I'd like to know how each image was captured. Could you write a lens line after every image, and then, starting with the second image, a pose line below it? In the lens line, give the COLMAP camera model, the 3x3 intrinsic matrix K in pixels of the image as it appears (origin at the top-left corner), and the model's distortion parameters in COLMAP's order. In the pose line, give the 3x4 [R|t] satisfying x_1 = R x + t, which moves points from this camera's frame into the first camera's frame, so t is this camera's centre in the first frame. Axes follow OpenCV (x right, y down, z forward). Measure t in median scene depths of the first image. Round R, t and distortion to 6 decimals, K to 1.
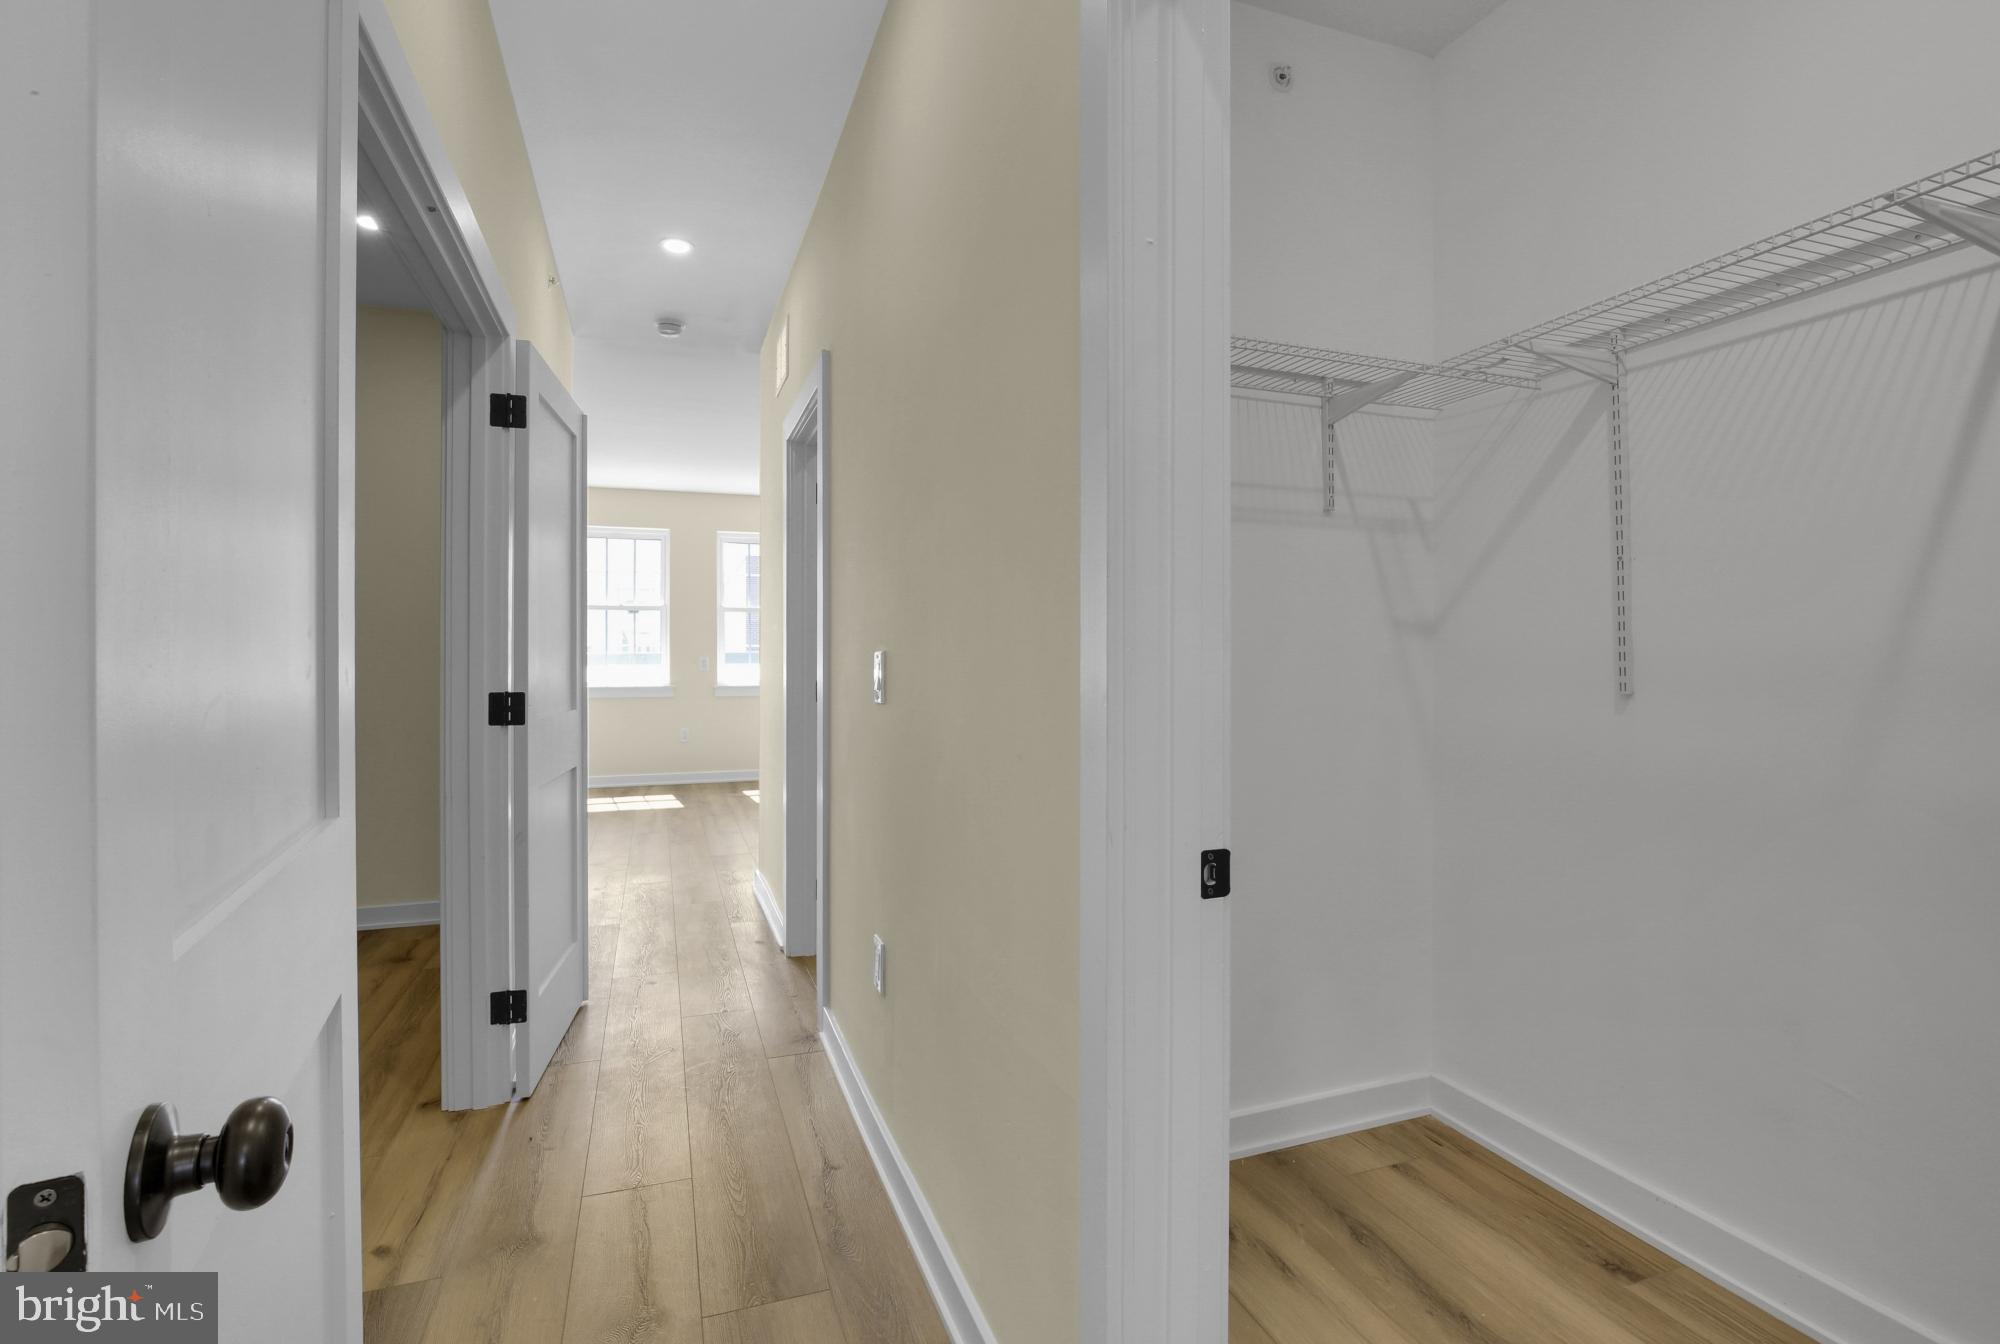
lens RADIAL K [[899.5, 0, 1003.8], [0, 899.5, 666.3], [0, 0, 1]] dist [0.000854, 0.000015]
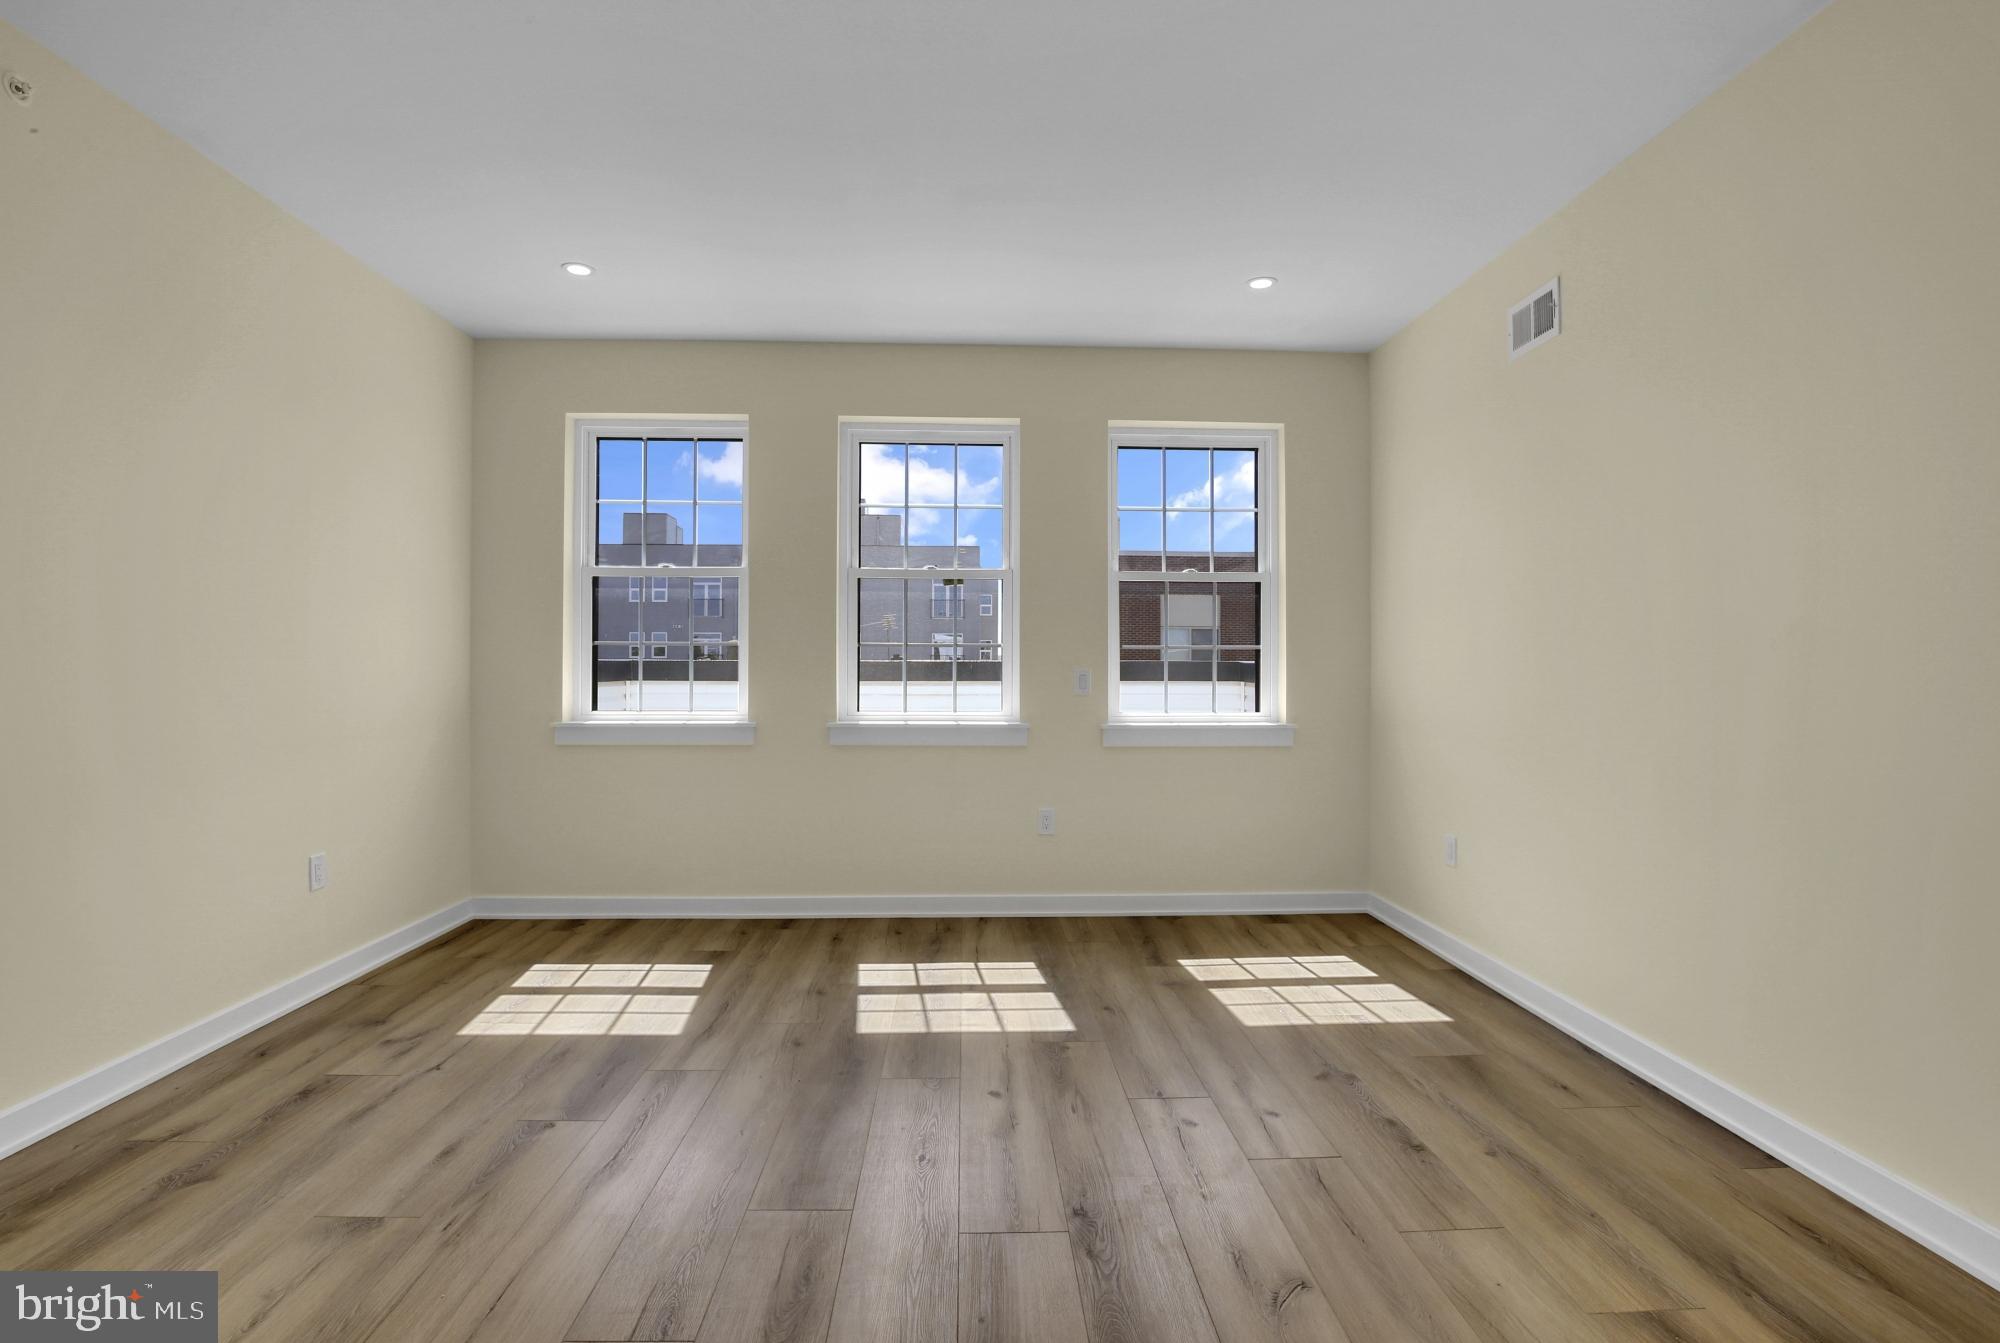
lens RADIAL K [[899.5, 0, 997.4], [0, 899.5, 668.7], [0, 0, 1]] dist [0.000854, 0.000015]
pose [[0.947852, 0.001058, -0.318709, -0.221153], [-0.001060, 0.999999, 0.000167, -0.011072], [0.318709, 0.000179, 0.947852, 0.511673]]
